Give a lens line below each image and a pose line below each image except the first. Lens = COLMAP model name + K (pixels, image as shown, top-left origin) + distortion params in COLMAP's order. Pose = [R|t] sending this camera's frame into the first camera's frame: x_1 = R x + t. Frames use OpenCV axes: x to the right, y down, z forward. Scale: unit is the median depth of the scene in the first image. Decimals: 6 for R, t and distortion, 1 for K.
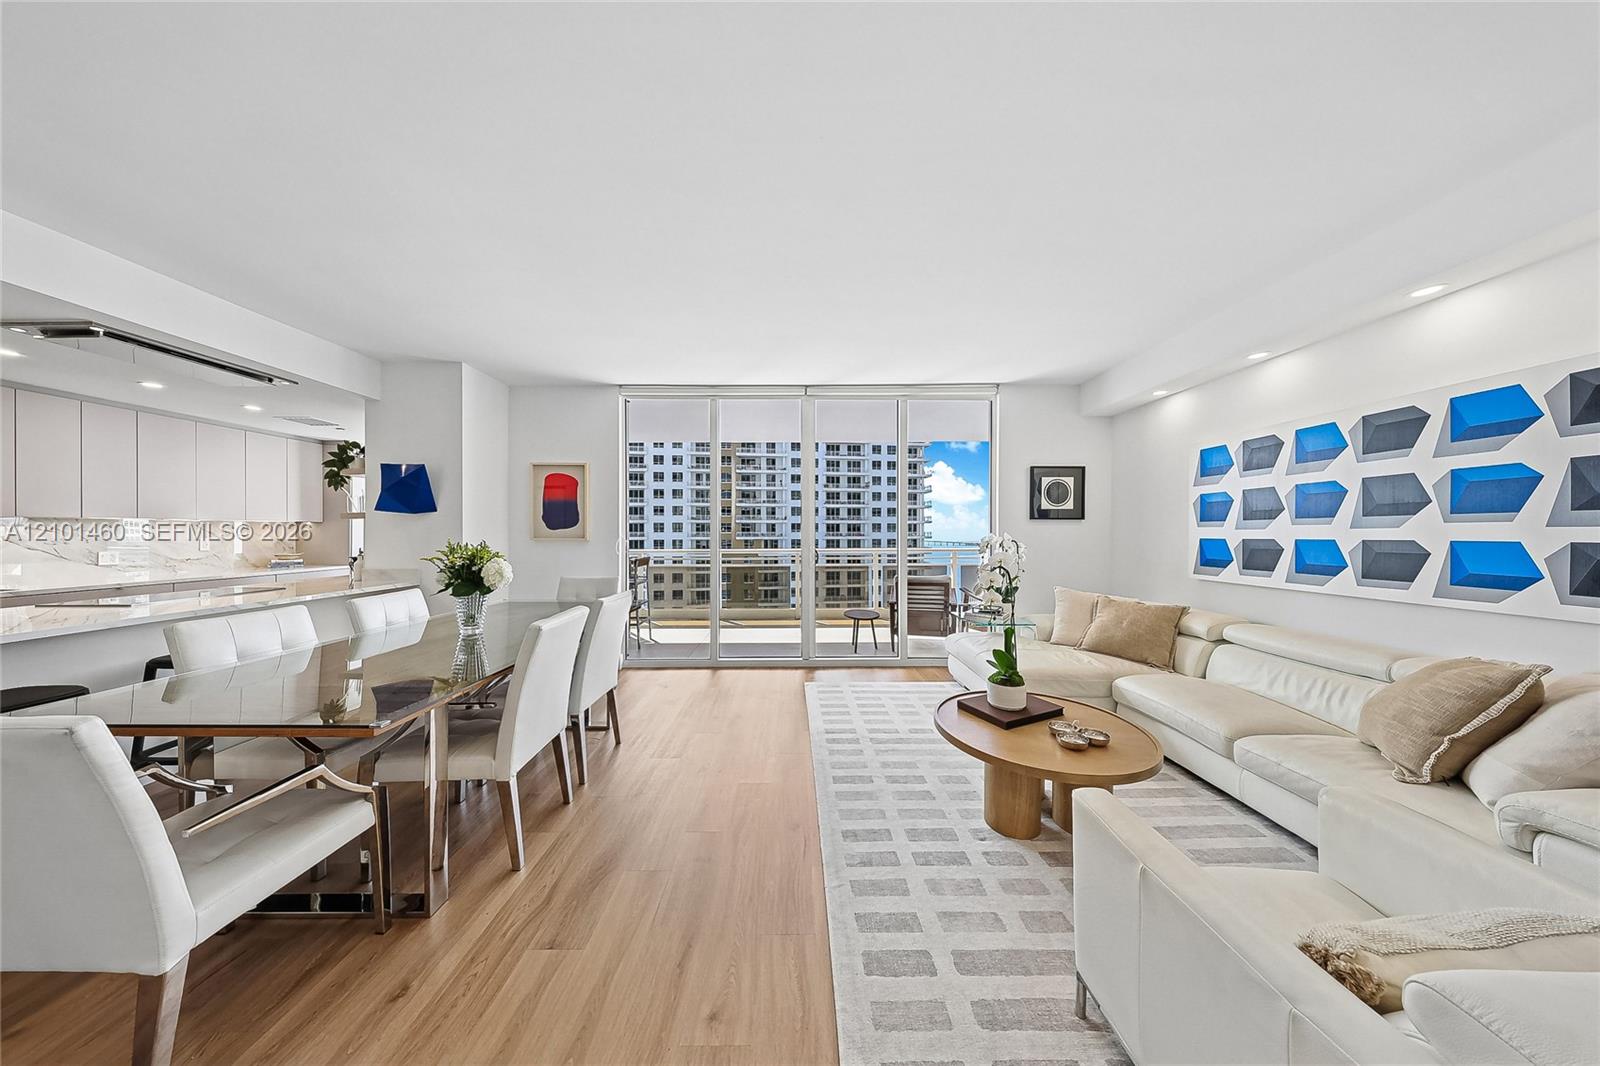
lens RADIAL K [[460.2, 0, 799.8], [0, 460.2, 532.9], [0, 0, 1]] dist [-0.000578, -0.000052]
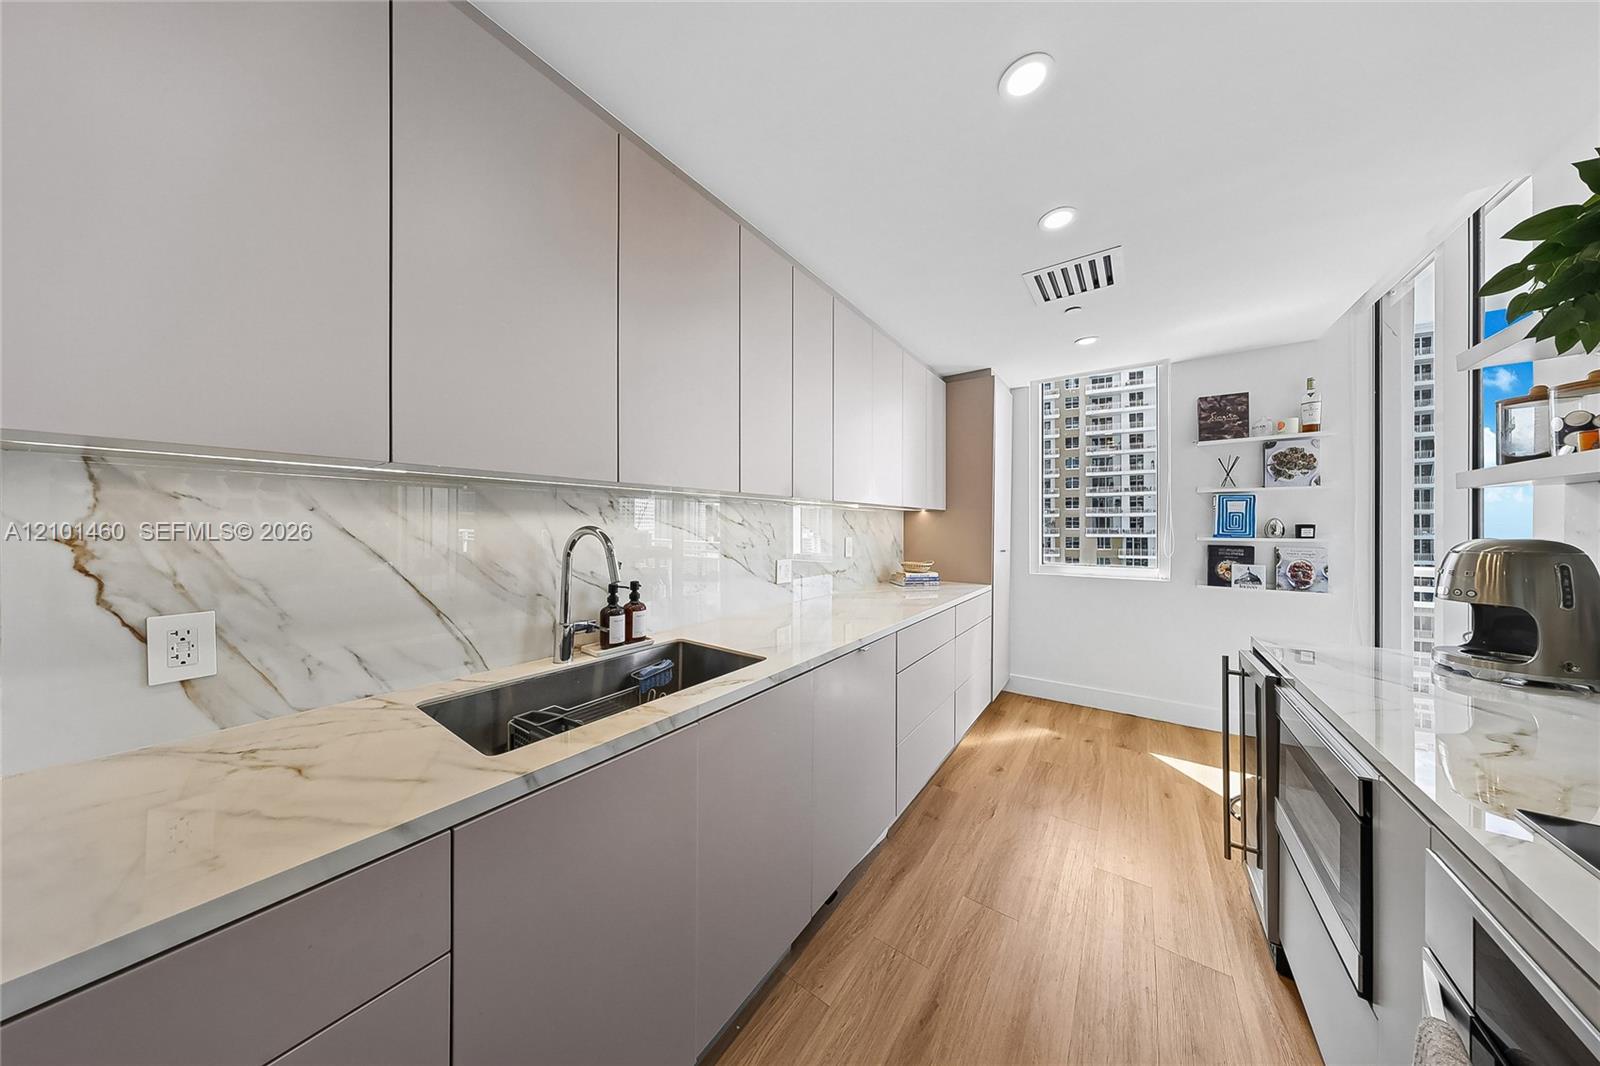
lens RADIAL K [[460.2, 0, 798.8], [0, 460.2, 526.1], [0, 0, 1]] dist [-0.000578, -0.000052]
pose [[0.802256, -0.002724, -0.596974, -1.027549], [-0.001024, 0.999982, -0.005939, 0.000729], [0.596979, 0.005376, 0.802239, 0.488998]]
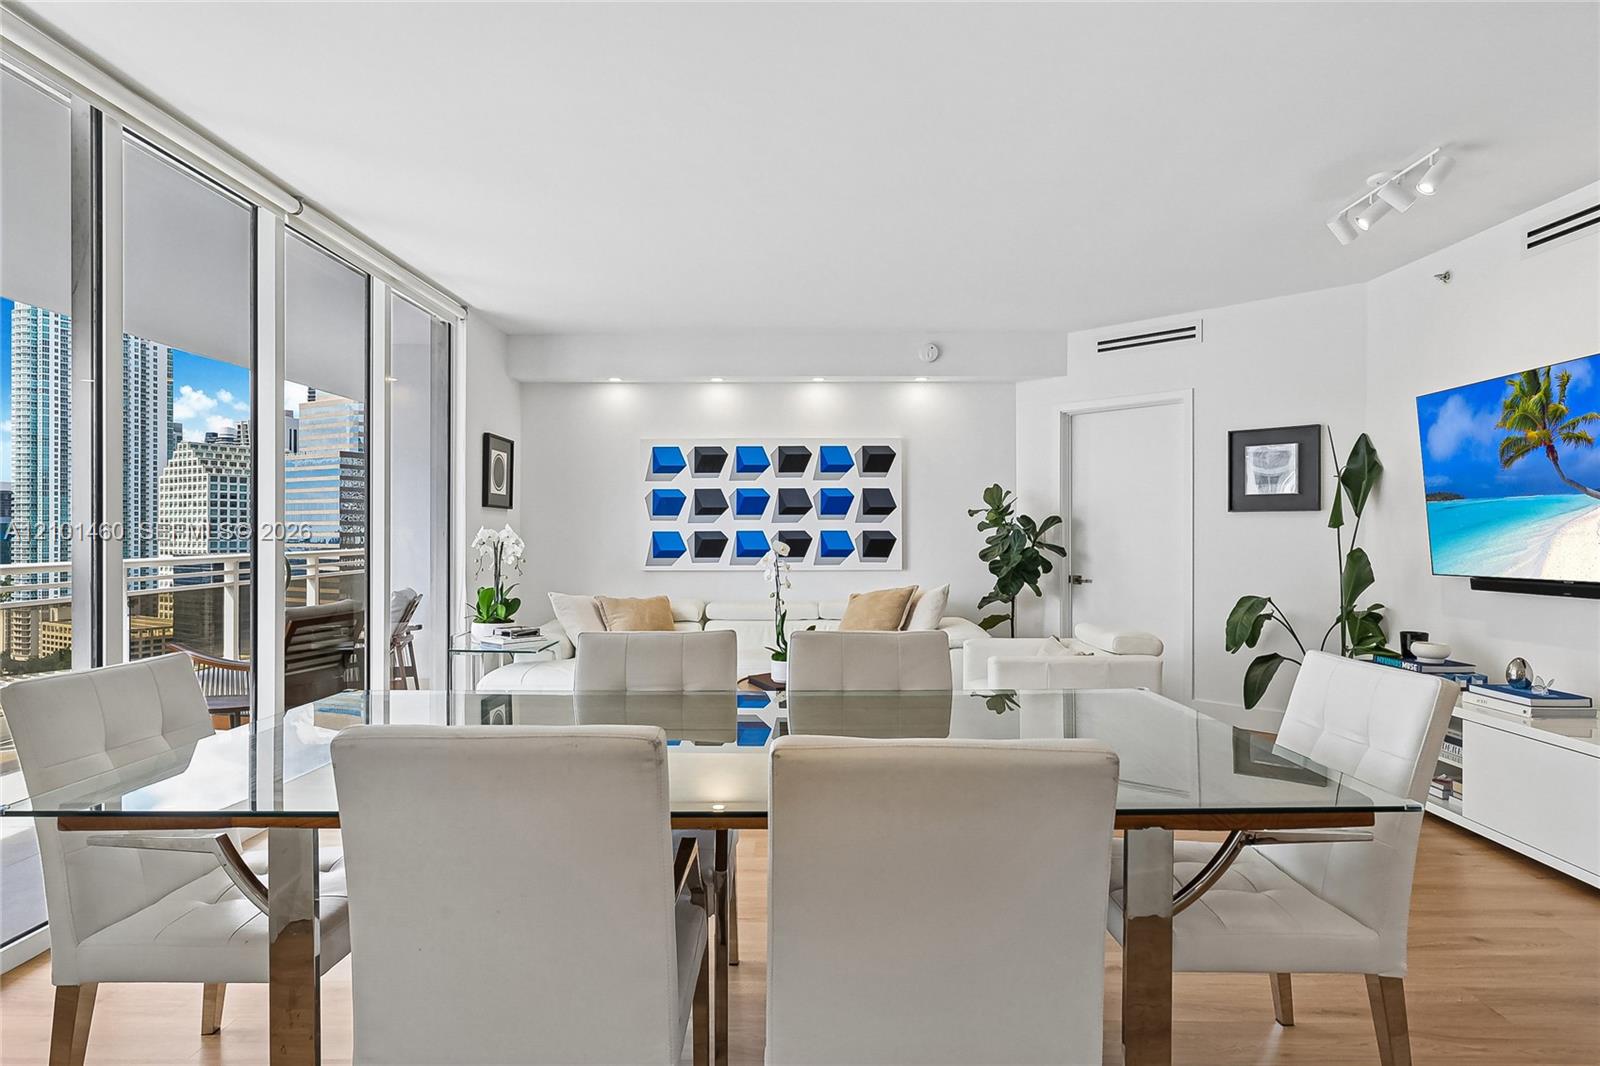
lens RADIAL K [[855.3, 0, 789.7], [0, 855.3, 537.2], [0, 0, 1]] dist [0.001762, 0.003830]
pose [[0.025722, -0.004009, 0.999661, -0.825082], [0.001625, 0.999991, 0.003969, 0.013547], [-0.999668, 0.001522, 0.025728, 0.493799]]
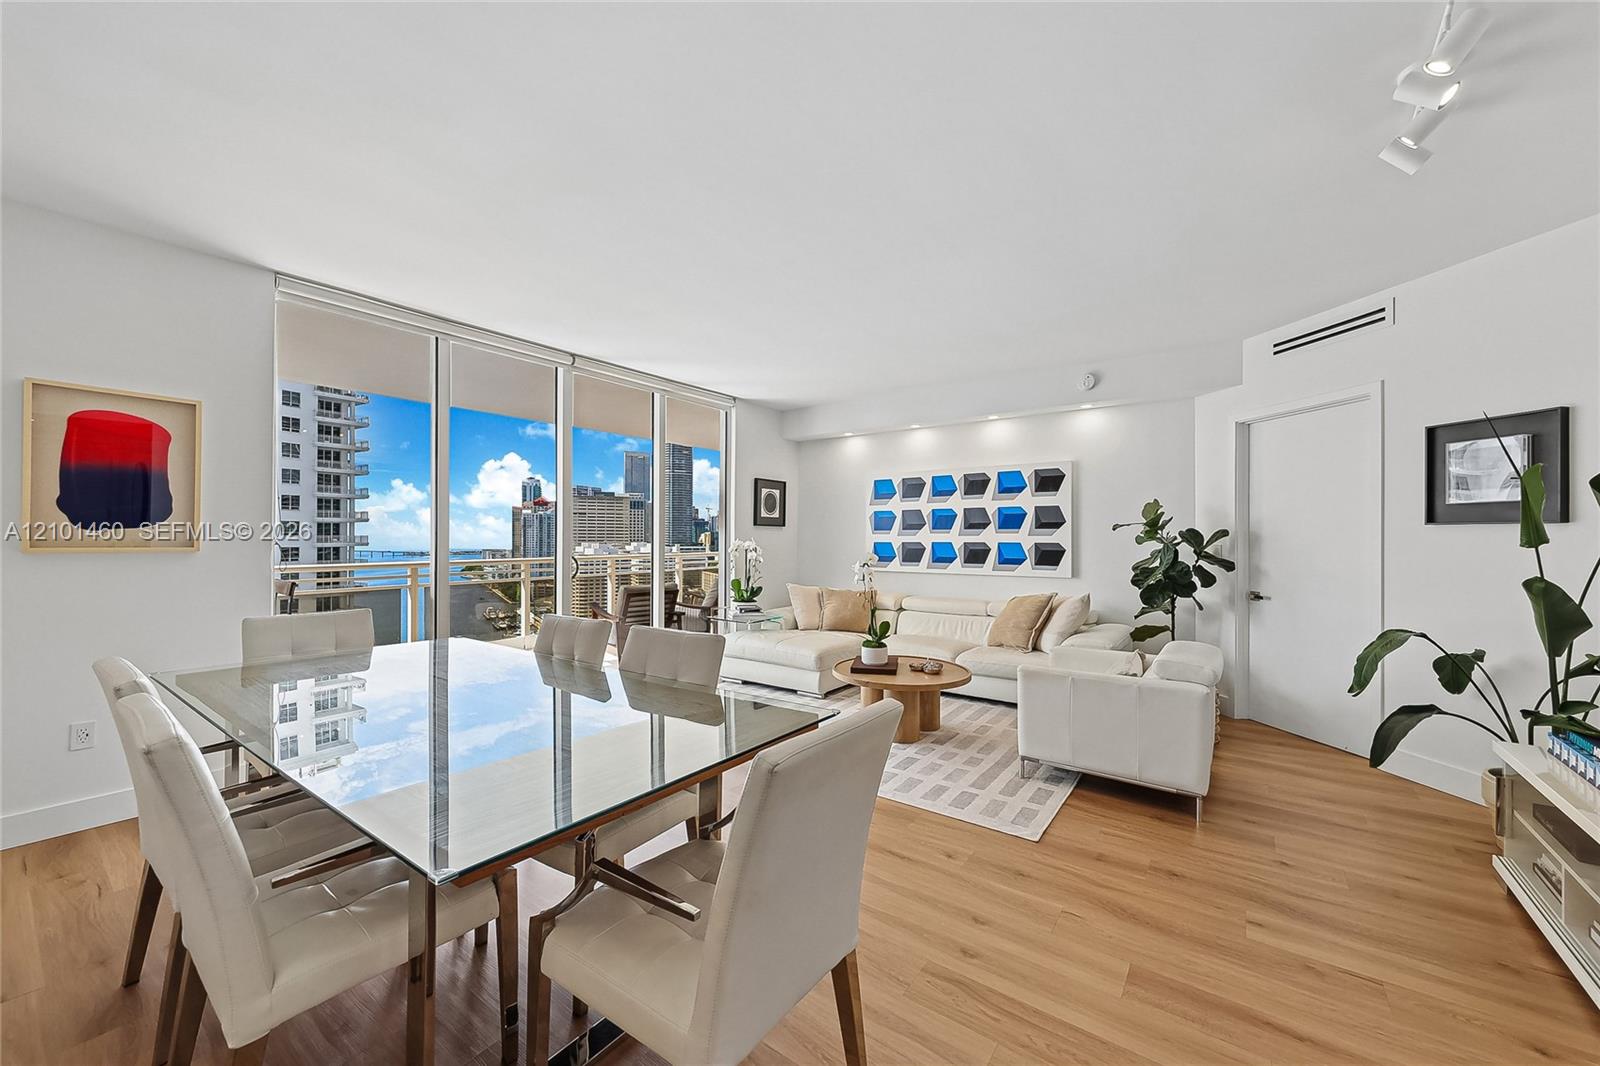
lens RADIAL K [[600.8, 0, 794.9], [0, 600.8, 536.6], [0, 0, 1]] dist [0.005775, -0.002452]
pose [[0.601045, 0.003294, 0.799208, -0.593781], [-0.002002, 0.999995, -0.002615, 0.000172], [-0.799213, -0.000028, 0.601049, 0.058596]]
